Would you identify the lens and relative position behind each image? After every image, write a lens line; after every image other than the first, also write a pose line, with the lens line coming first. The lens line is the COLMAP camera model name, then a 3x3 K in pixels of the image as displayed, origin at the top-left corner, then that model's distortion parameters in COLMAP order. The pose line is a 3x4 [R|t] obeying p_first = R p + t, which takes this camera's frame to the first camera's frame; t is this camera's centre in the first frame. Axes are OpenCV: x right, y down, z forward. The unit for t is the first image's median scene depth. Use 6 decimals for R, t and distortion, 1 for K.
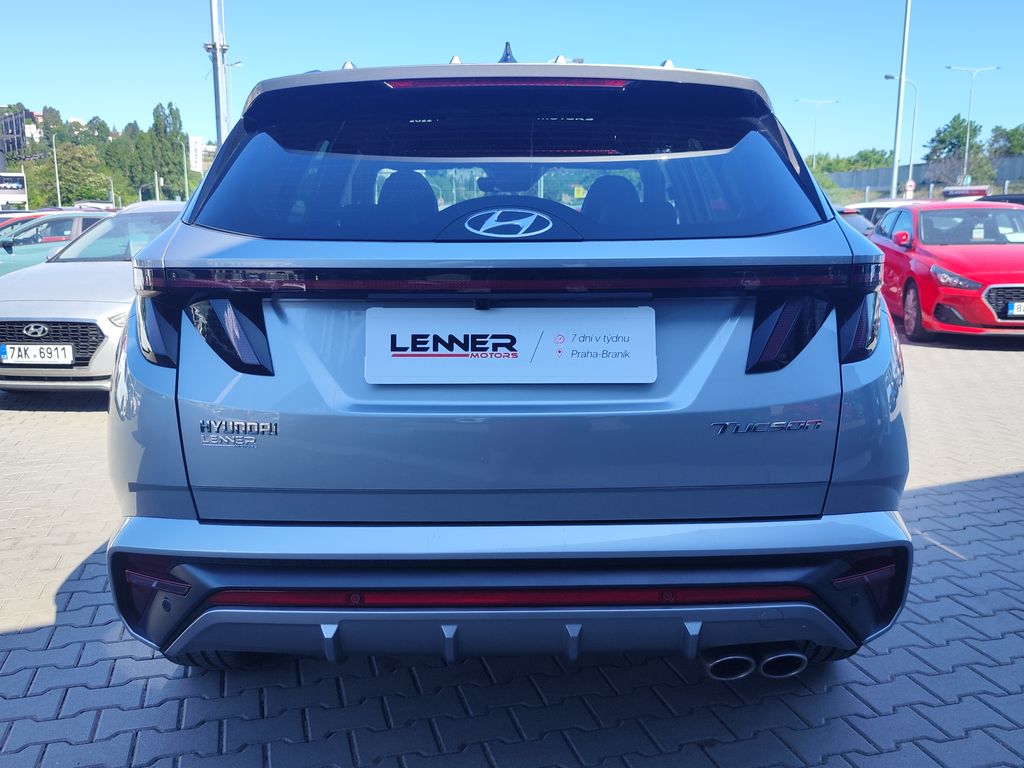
lens RADIAL K [[926.4, 0, 512.0], [0, 926.4, 384.0], [0, 0, 1]] dist [0.004867, 0.008795]
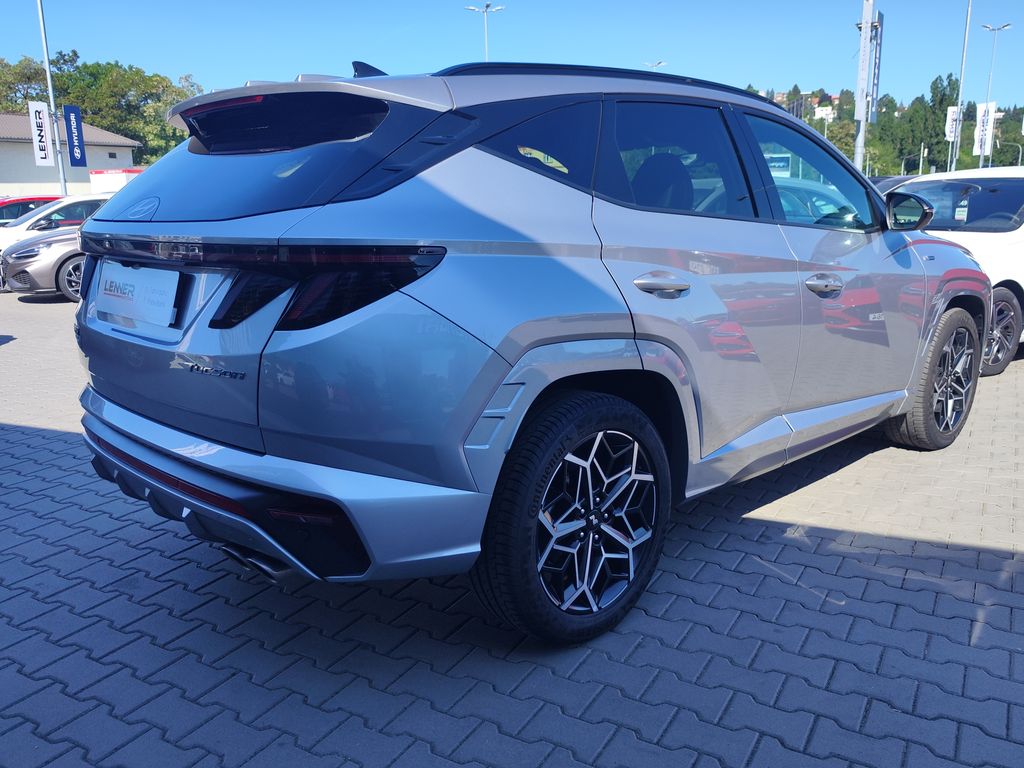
lens RADIAL K [[845.7, 0, 512.0], [0, 845.7, 384.0], [0, 0, 1]] dist [0.002106, 0.001316]
pose [[0.686622, 0.147752, -0.711842, 0.794956], [-0.111873, 0.988942, 0.097358, -0.054455], [0.718356, 0.012788, 0.695559, 0.280794]]
